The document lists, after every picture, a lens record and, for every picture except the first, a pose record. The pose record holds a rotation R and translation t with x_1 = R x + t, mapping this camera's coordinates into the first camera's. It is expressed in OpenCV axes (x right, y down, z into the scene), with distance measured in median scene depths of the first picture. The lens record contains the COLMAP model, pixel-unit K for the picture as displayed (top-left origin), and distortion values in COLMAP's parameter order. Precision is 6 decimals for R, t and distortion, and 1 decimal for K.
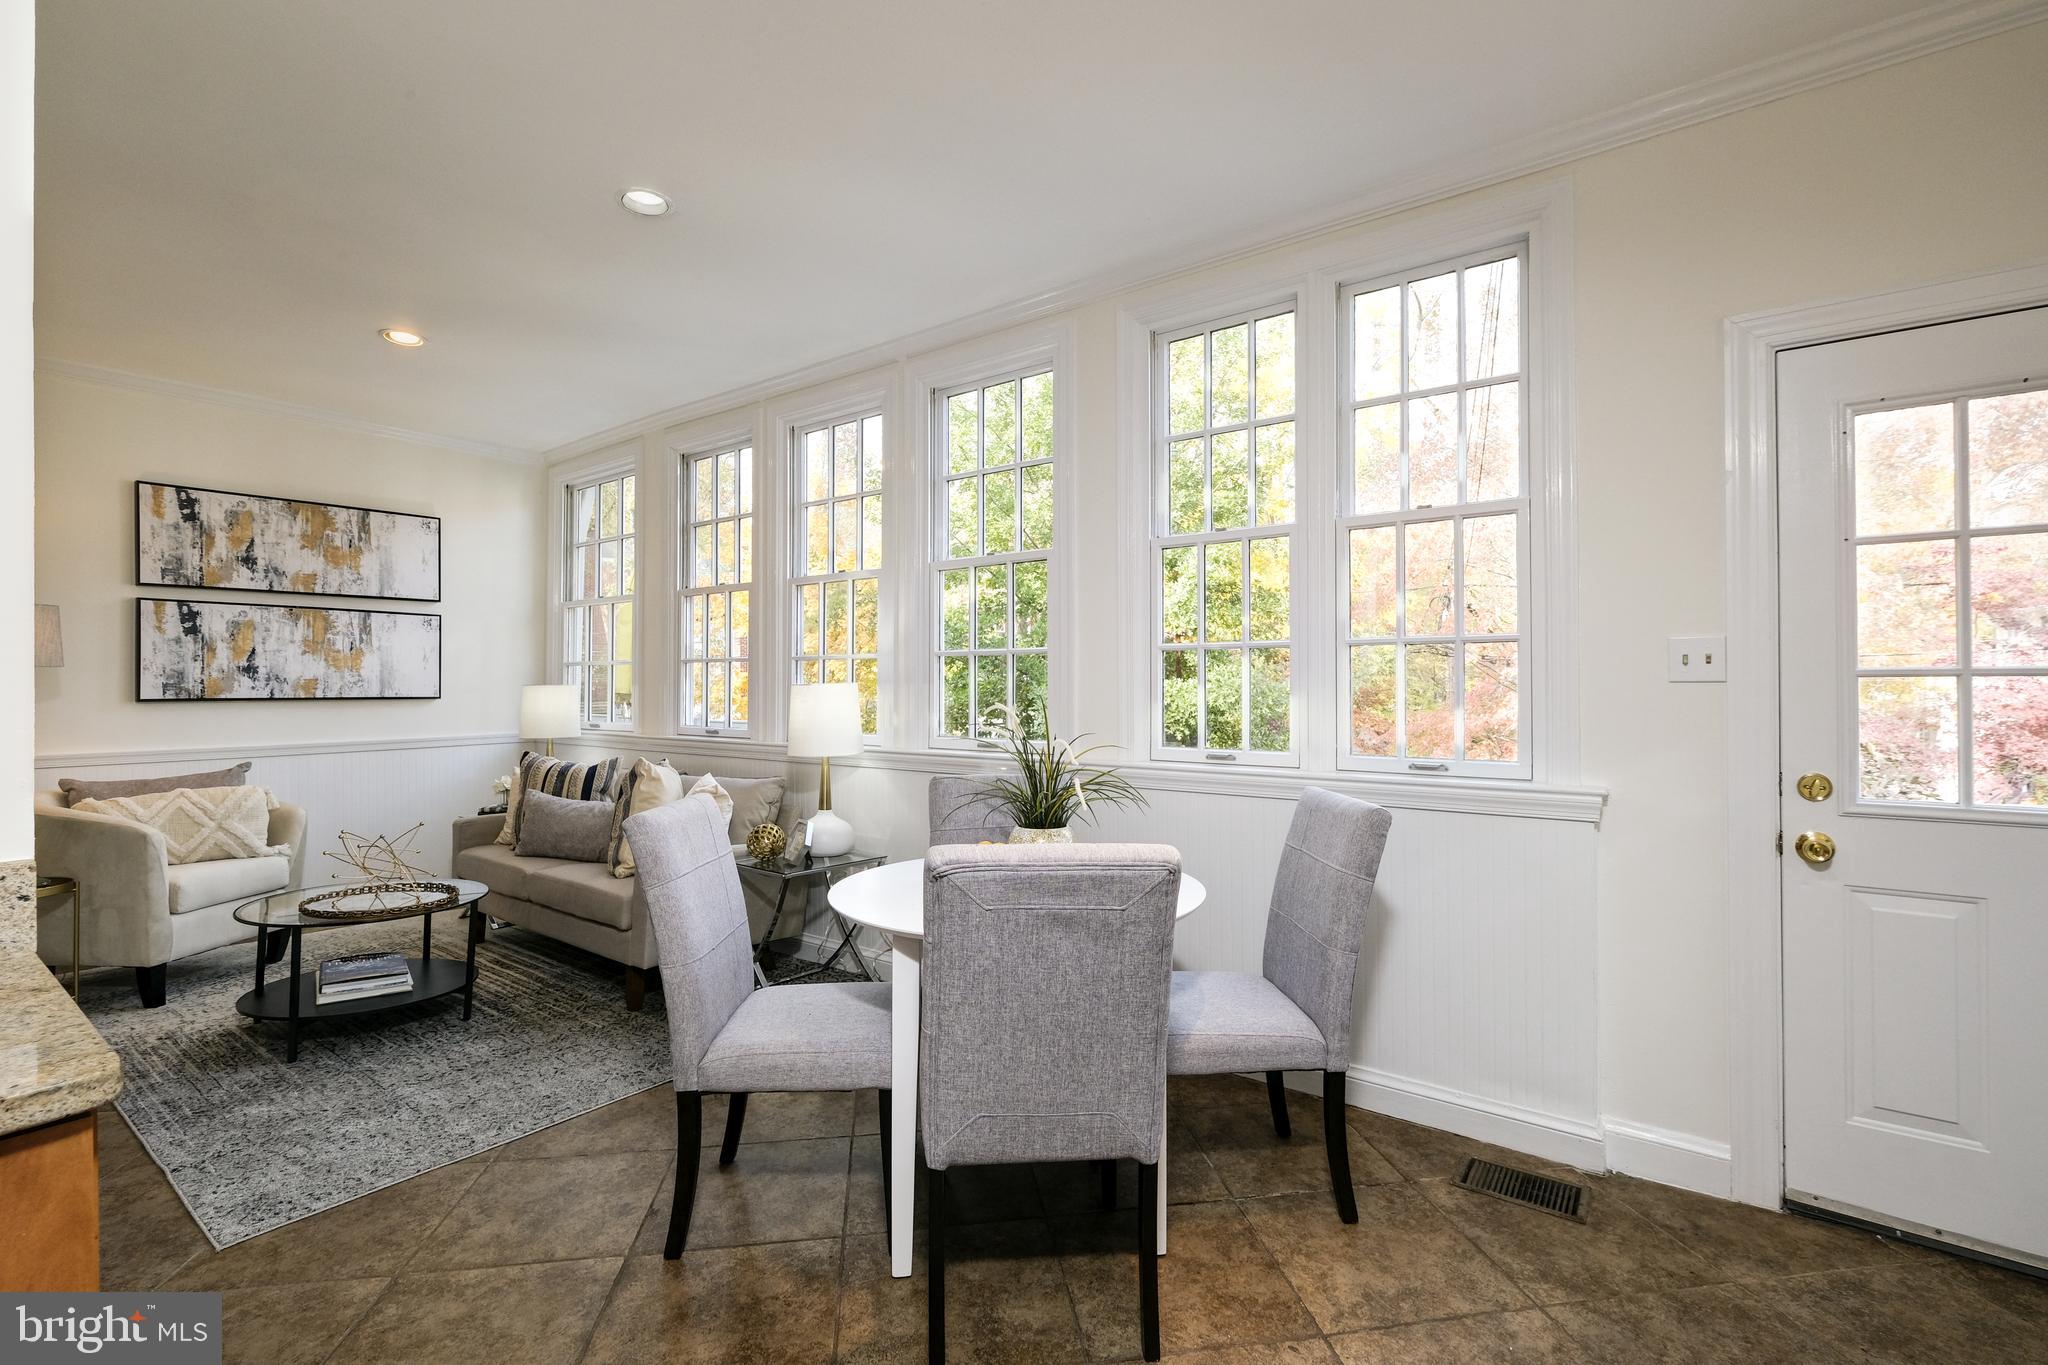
lens RADIAL K [[913.3, 0, 1033.7], [0, 913.3, 675.0], [0, 0, 1]] dist [-0.015035, -0.000296]
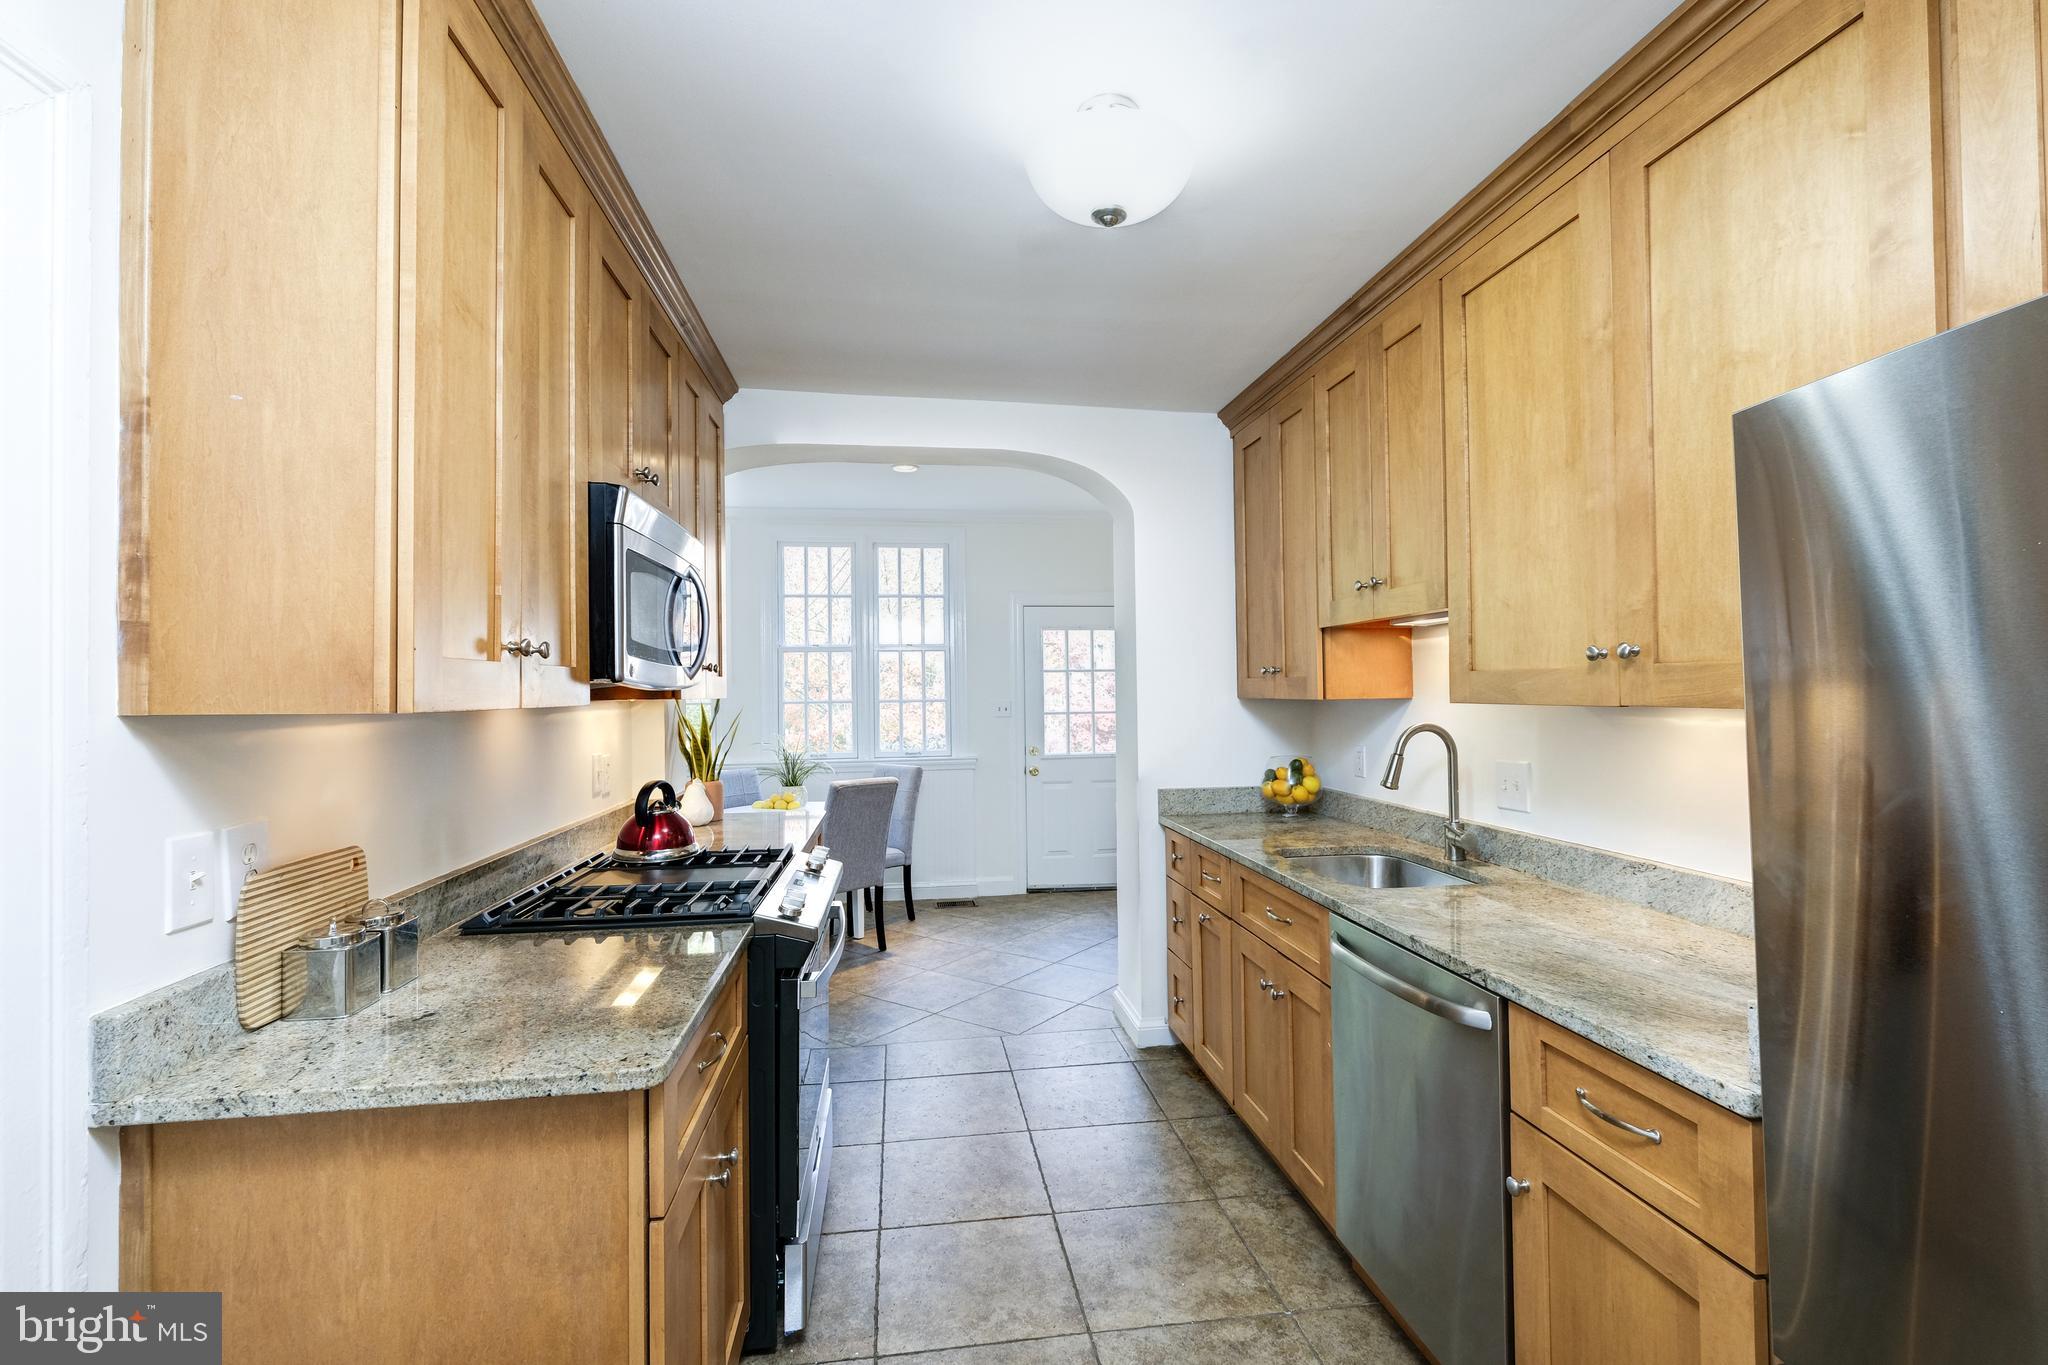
lens RADIAL K [[913.3, 0, 1024.3], [0, 913.3, 683.7], [0, 0, 1]] dist [-0.015035, -0.000296]
pose [[0.707319, 0.005482, 0.706873, -1.296193], [0.001518, 0.999956, -0.009273, -0.071389], [-0.706893, 0.007632, 0.707280, -1.125046]]
